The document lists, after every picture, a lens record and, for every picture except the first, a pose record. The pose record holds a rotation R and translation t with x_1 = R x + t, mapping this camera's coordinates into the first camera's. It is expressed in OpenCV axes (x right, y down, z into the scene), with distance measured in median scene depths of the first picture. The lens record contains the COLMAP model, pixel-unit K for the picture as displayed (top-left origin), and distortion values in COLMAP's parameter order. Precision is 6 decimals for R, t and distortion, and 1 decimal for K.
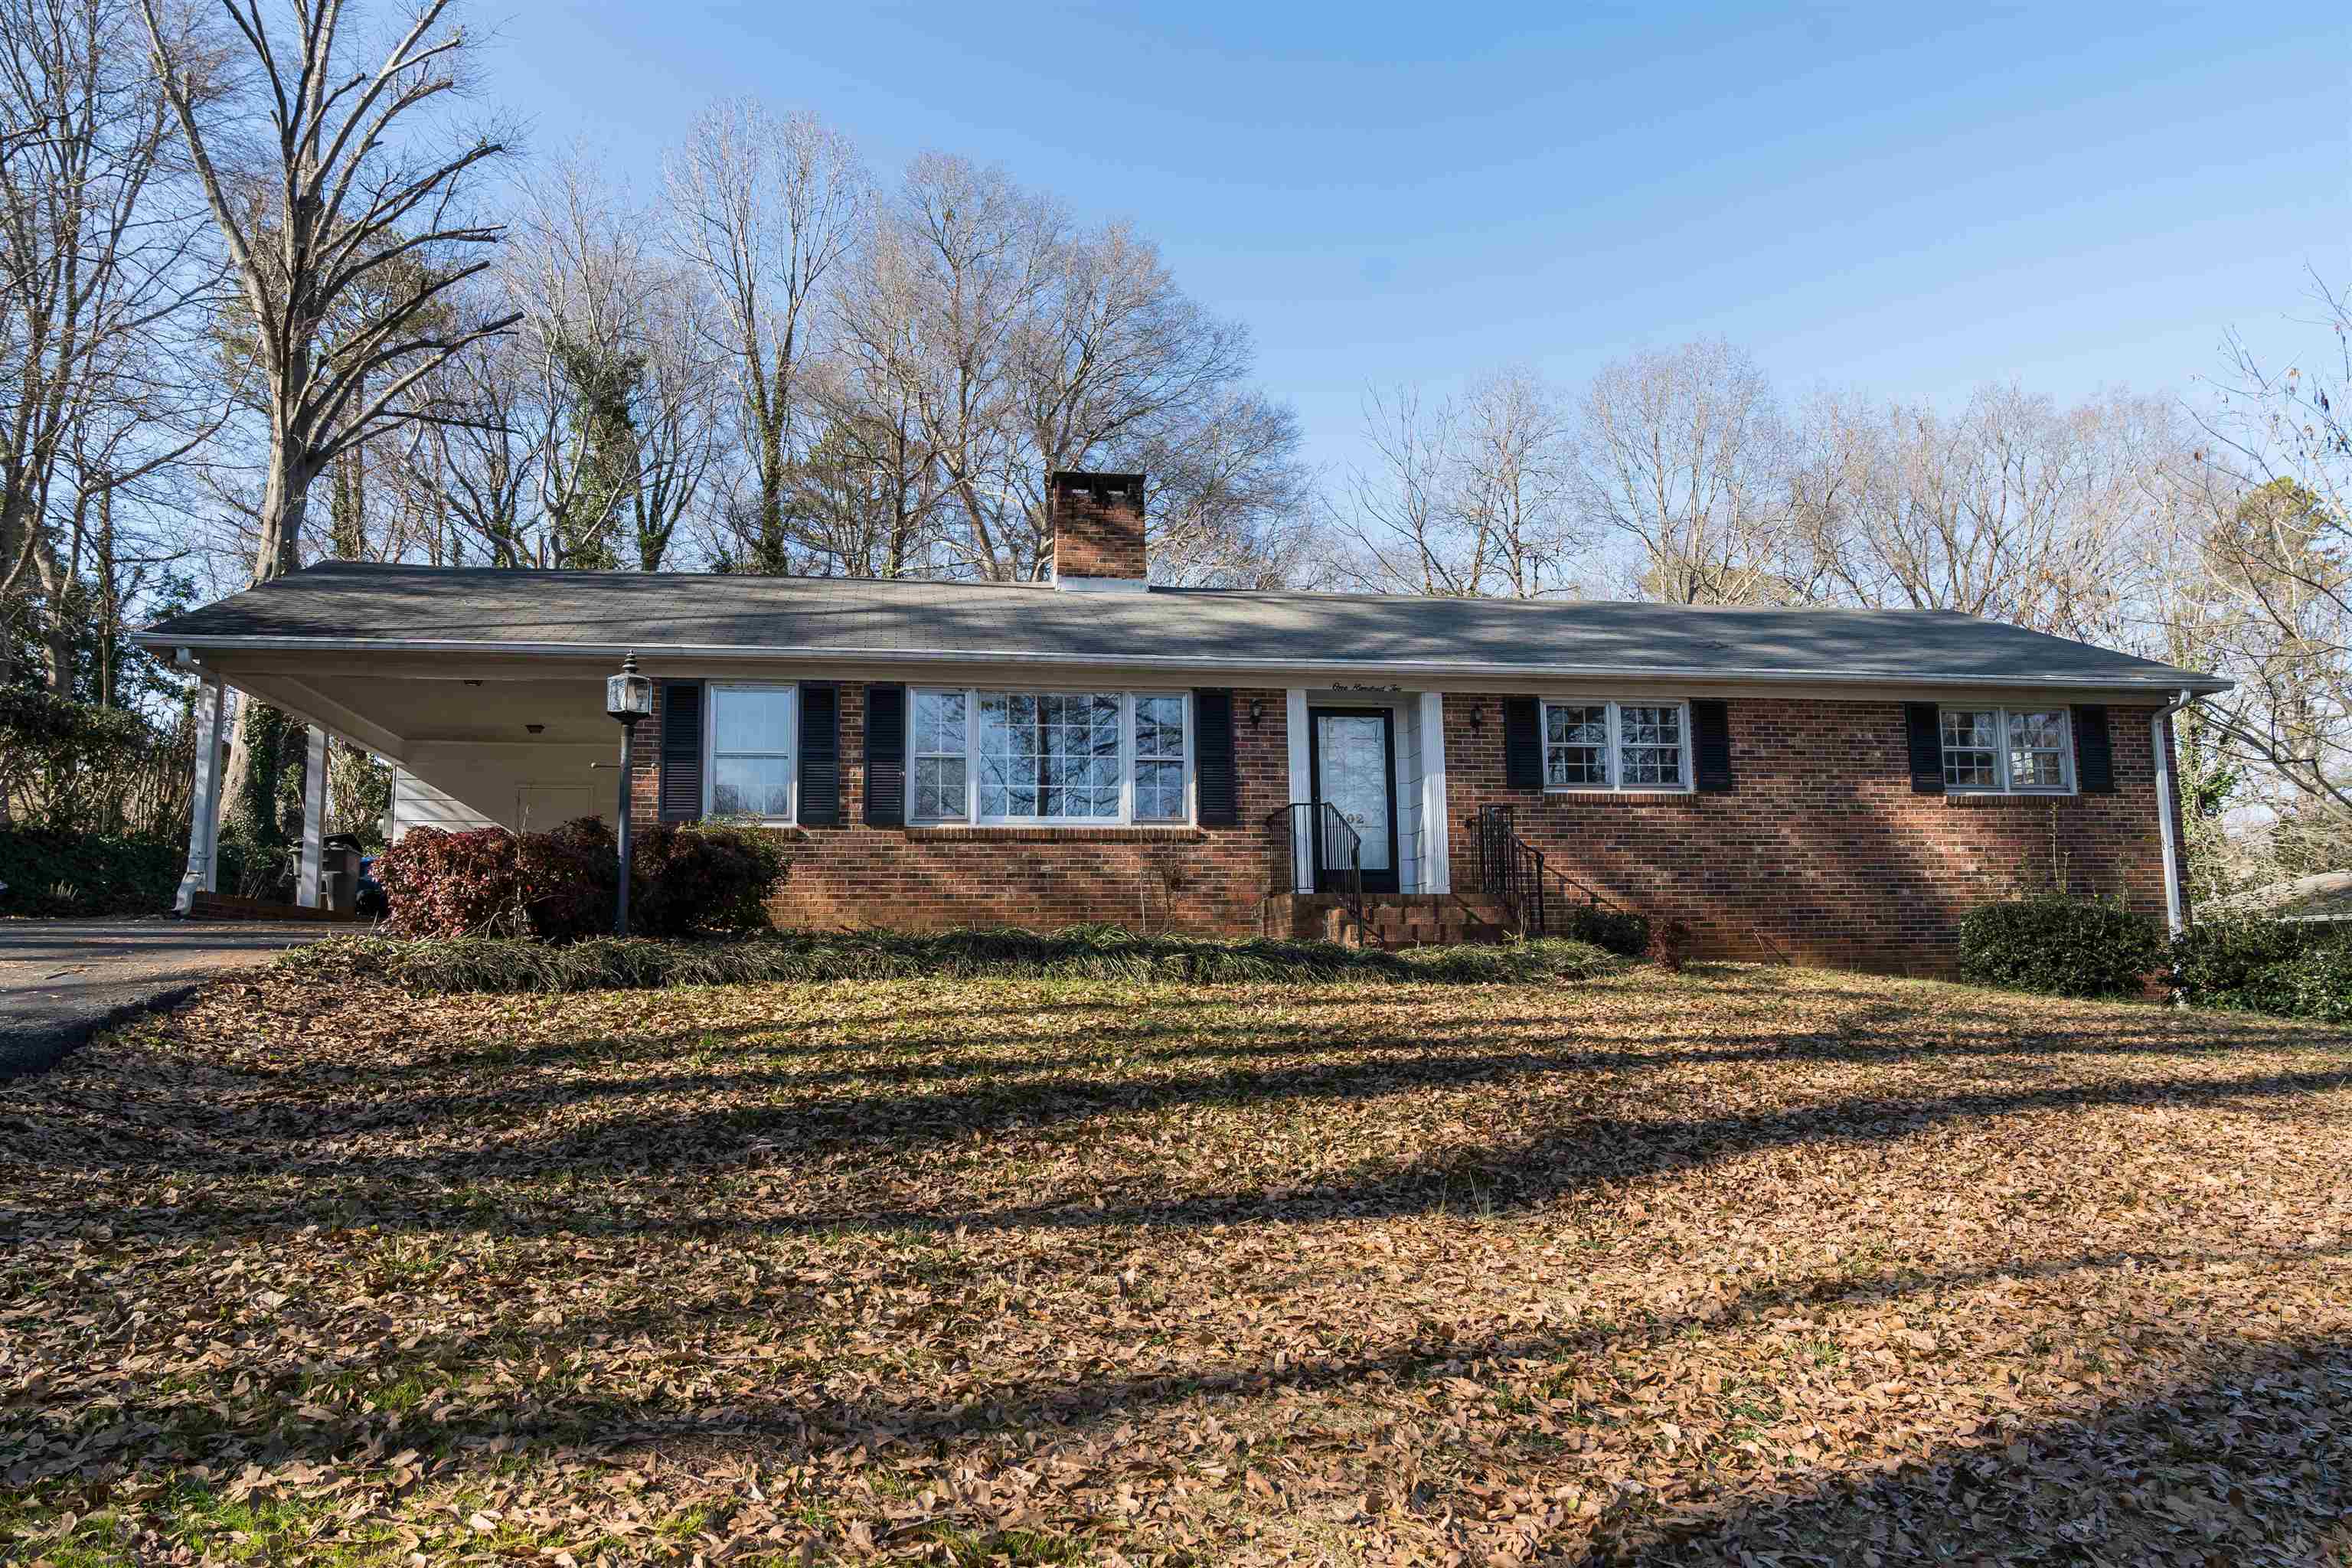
lens RADIAL K [[1595.7, 0, 1176.0], [0, 1595.7, 784.0], [0, 0, 1]] dist [-0.029979, 0.023580]
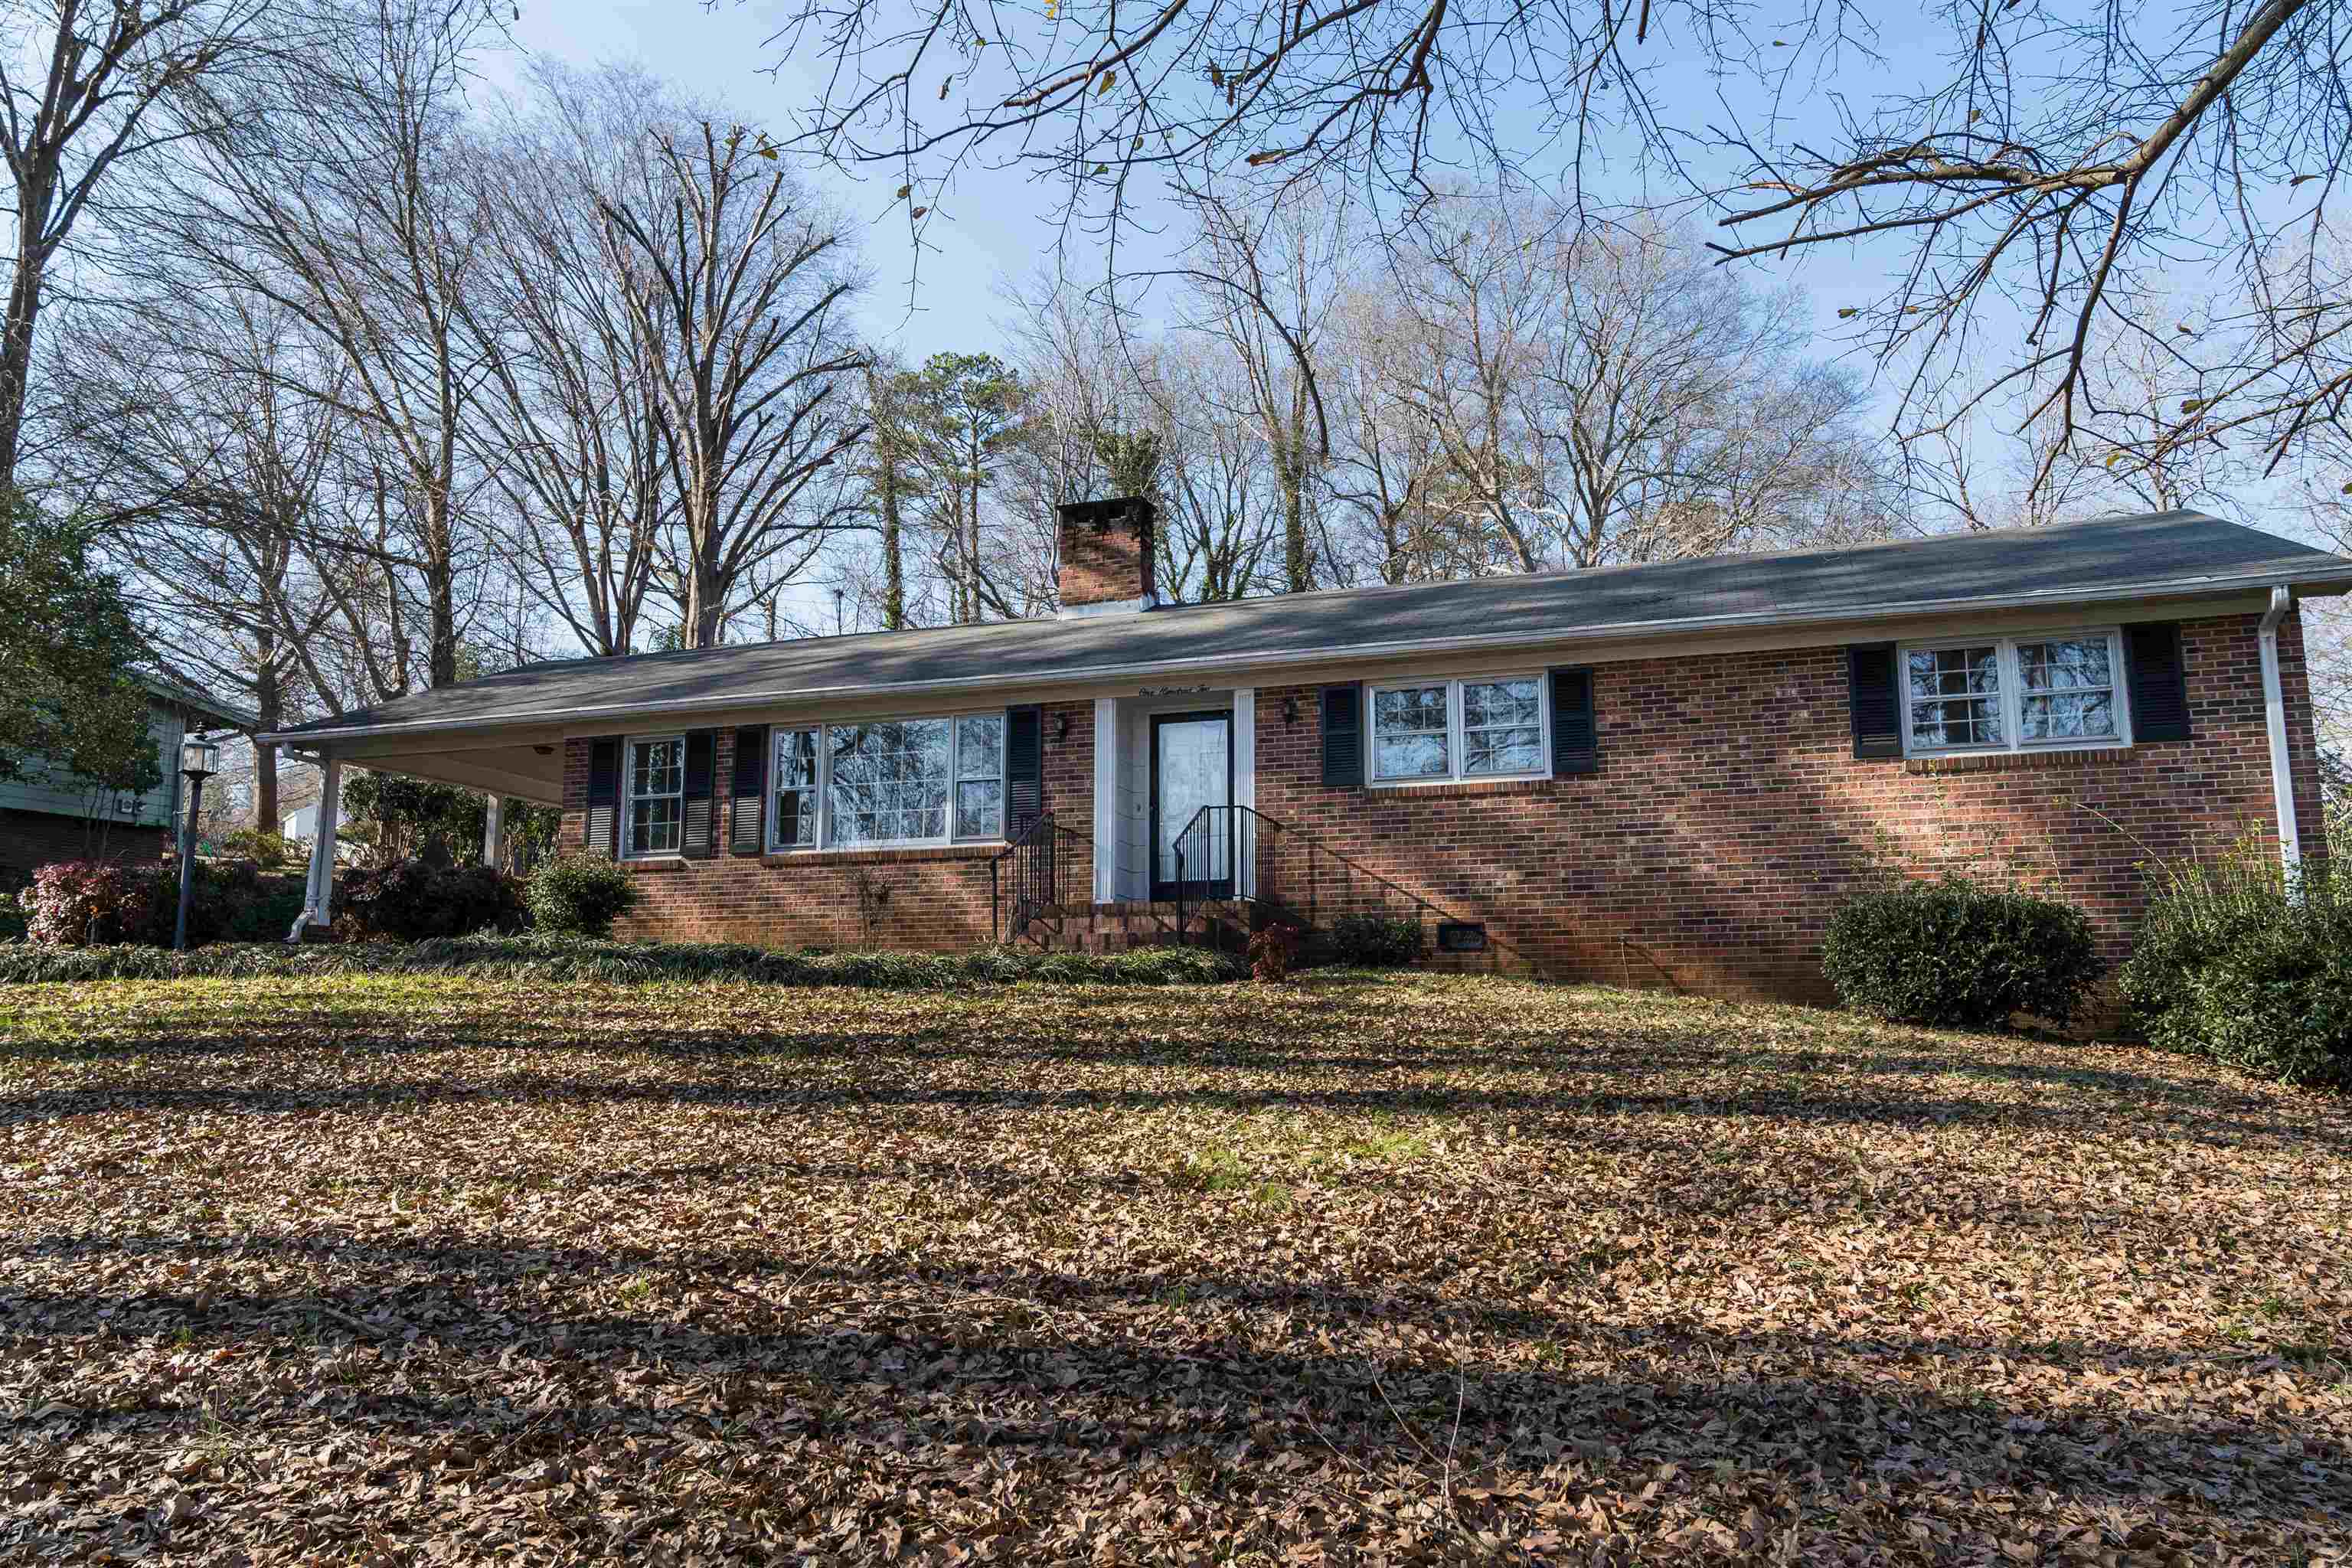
lens RADIAL K [[1624.2, 0, 1176.0], [0, 1624.2, 784.0], [0, 0, 1]] dist [-0.031577, 0.022202]
pose [[0.871141, -0.062031, -0.487099, 0.571701], [0.050717, 0.998050, -0.036395, 0.030102], [0.488407, 0.007001, 0.872588, 0.142222]]
